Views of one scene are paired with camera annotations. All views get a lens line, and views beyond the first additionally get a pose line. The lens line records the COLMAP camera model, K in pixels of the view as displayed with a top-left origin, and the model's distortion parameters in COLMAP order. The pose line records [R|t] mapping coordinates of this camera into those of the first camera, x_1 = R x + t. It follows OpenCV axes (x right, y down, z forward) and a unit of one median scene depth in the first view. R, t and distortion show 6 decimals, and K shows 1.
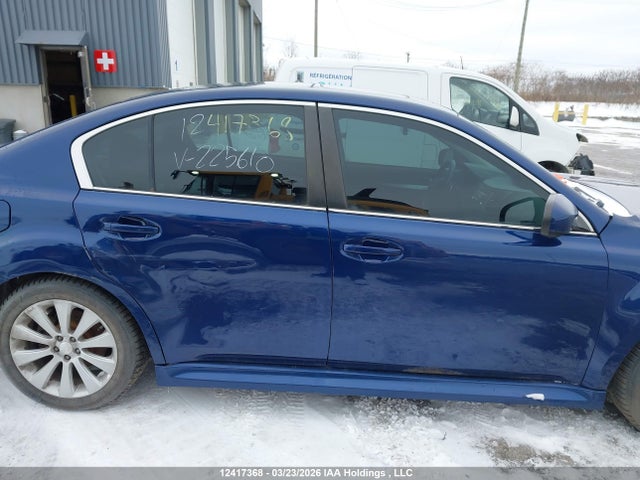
lens RADIAL K [[513.6, 0, 321.7], [0, 513.6, 241.5], [0, 0, 1]] dist [0.016710, -0.016093]
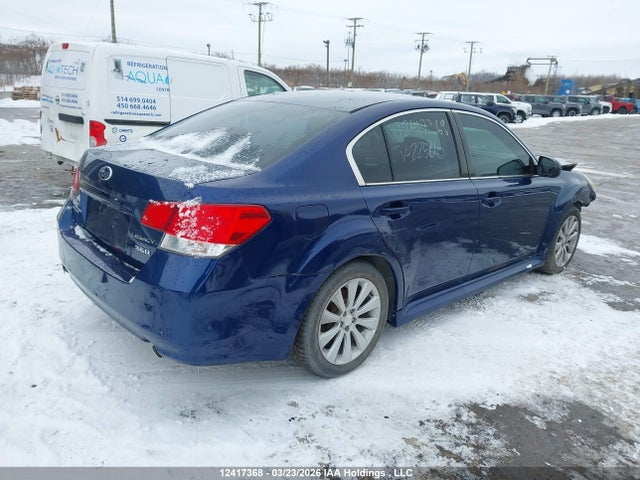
lens RADIAL K [[516.8, 0, 317.8], [0, 516.8, 239.8], [0, 0, 1]] dist [0.060304, -0.063911]
pose [[0.704122, -0.198143, 0.681874, -1.339180], [0.171821, 0.979285, 0.107139, -0.119642], [-0.688977, 0.041722, 0.723581, 0.167467]]
